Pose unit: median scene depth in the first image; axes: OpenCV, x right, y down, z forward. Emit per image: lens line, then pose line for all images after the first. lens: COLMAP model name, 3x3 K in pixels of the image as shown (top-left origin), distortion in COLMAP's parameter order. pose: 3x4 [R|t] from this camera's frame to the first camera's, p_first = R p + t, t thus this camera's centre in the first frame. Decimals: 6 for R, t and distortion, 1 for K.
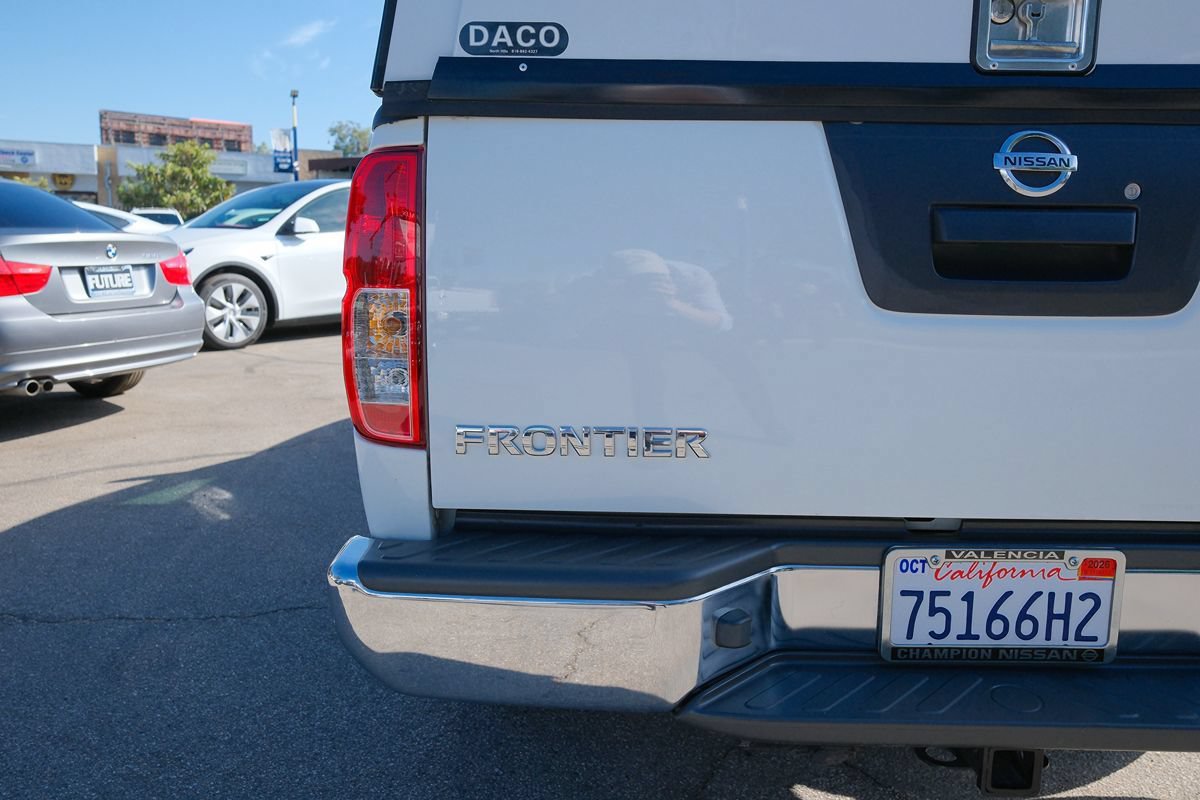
lens RADIAL K [[913.6, 0, 606.1], [0, 913.6, 394.3], [0, 0, 1]] dist [-0.022436, 0.028263]
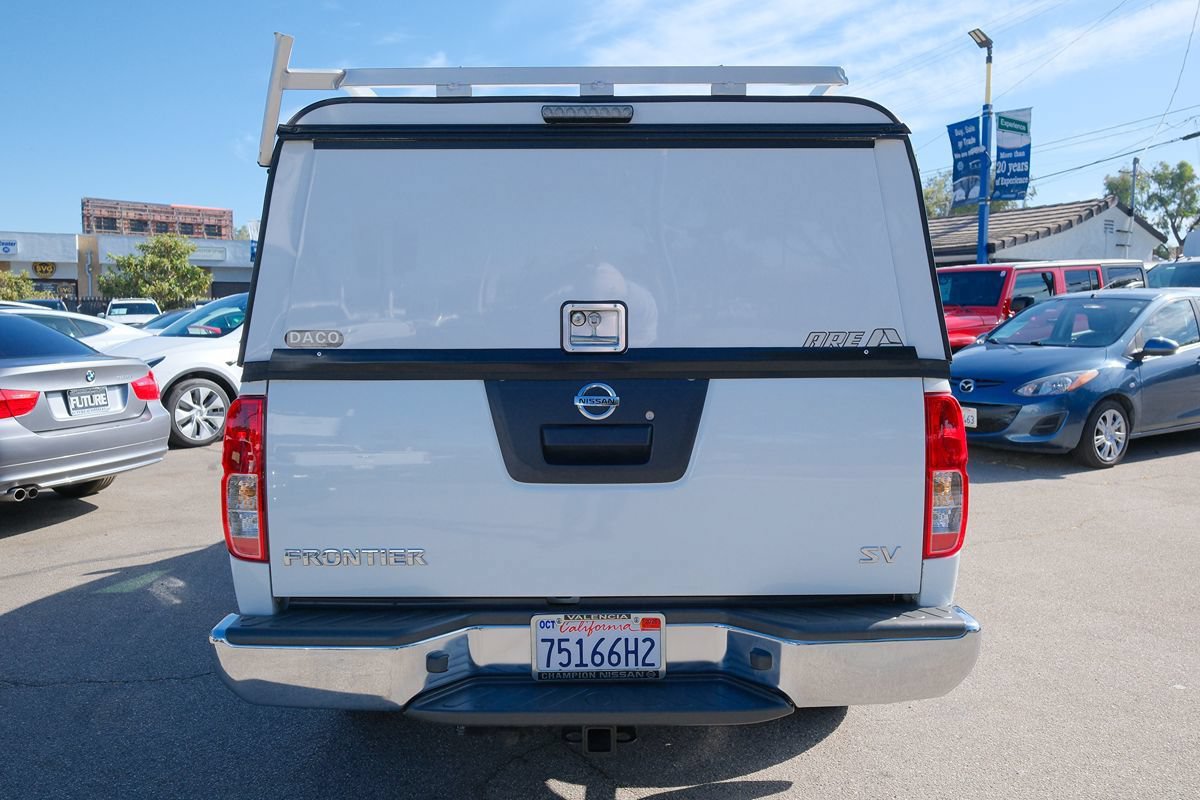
lens RADIAL K [[913.6, 0, 610.3], [0, 913.6, 391.7], [0, 0, 1]] dist [-0.022436, 0.028263]
pose [[0.999562, -0.016382, 0.024654, 0.417843], [0.018326, 0.996559, -0.080837, -0.113555], [-0.023245, 0.081254, 0.996422, -0.785023]]
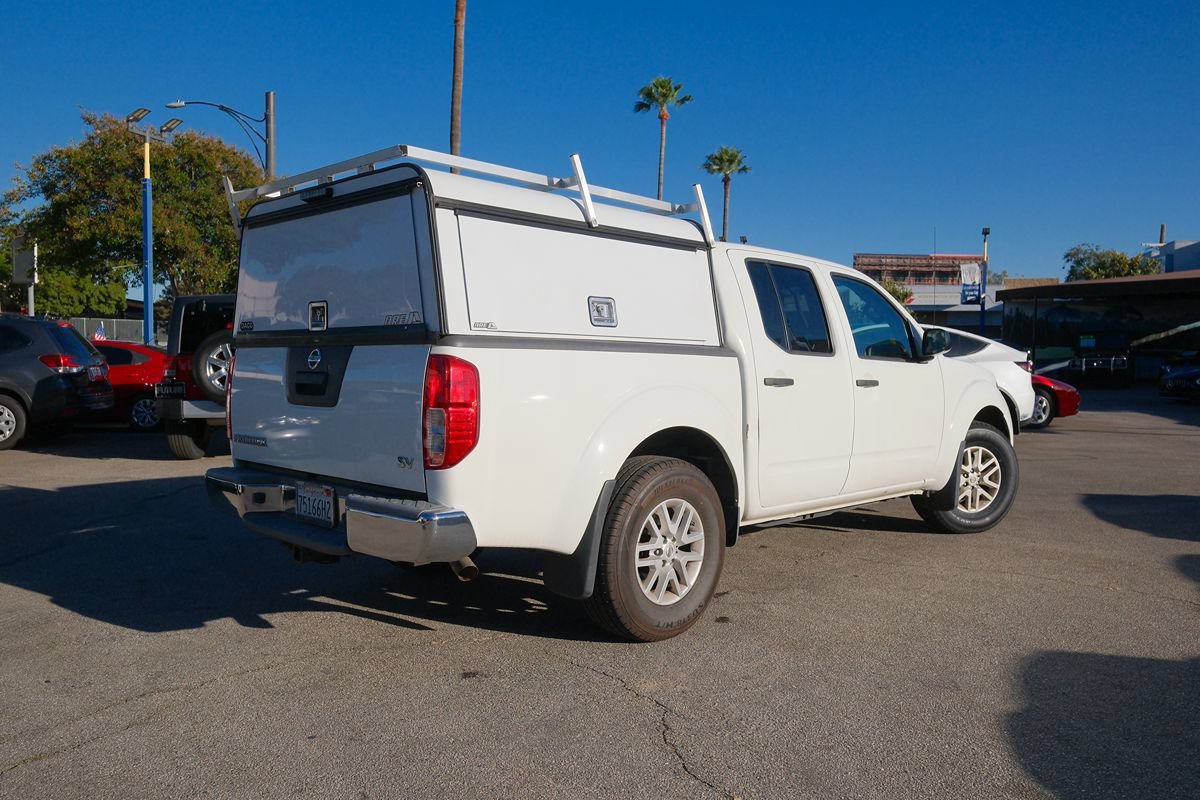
lens RADIAL K [[913.6, 0, 610.2], [0, 913.6, 405.2], [0, 0, 1]] dist [-0.022436, 0.028263]
pose [[0.726083, 0.026426, -0.687099, 3.165626], [-0.113148, 0.990231, -0.081483, 0.047442], [0.678234, 0.136907, 0.721980, -0.543519]]
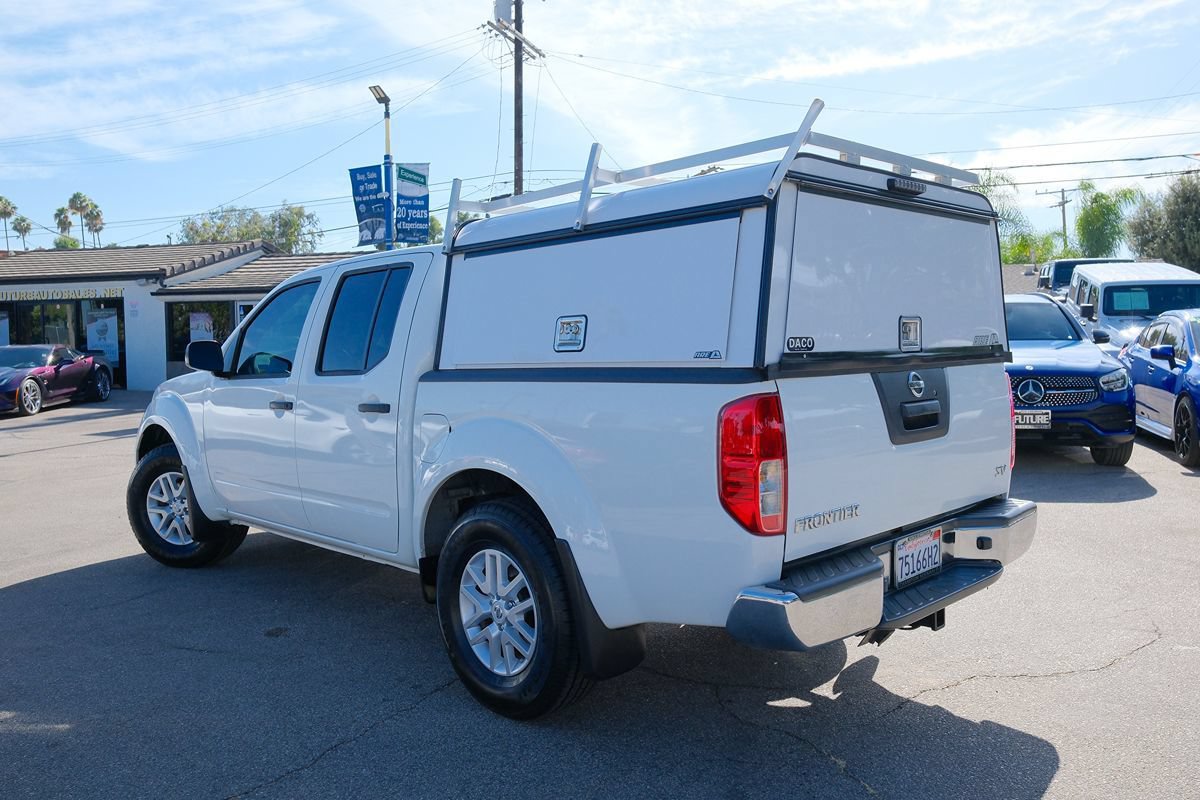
lens RADIAL K [[913.6, 0, 605.6], [0, 913.6, 391.7], [0, 0, 1]] dist [-0.022436, 0.028263]
pose [[0.704473, -0.064788, 0.706767, -1.899936], [0.145459, 0.987866, -0.054431, -0.203136], [-0.694665, 0.141151, 0.705349, -0.230651]]
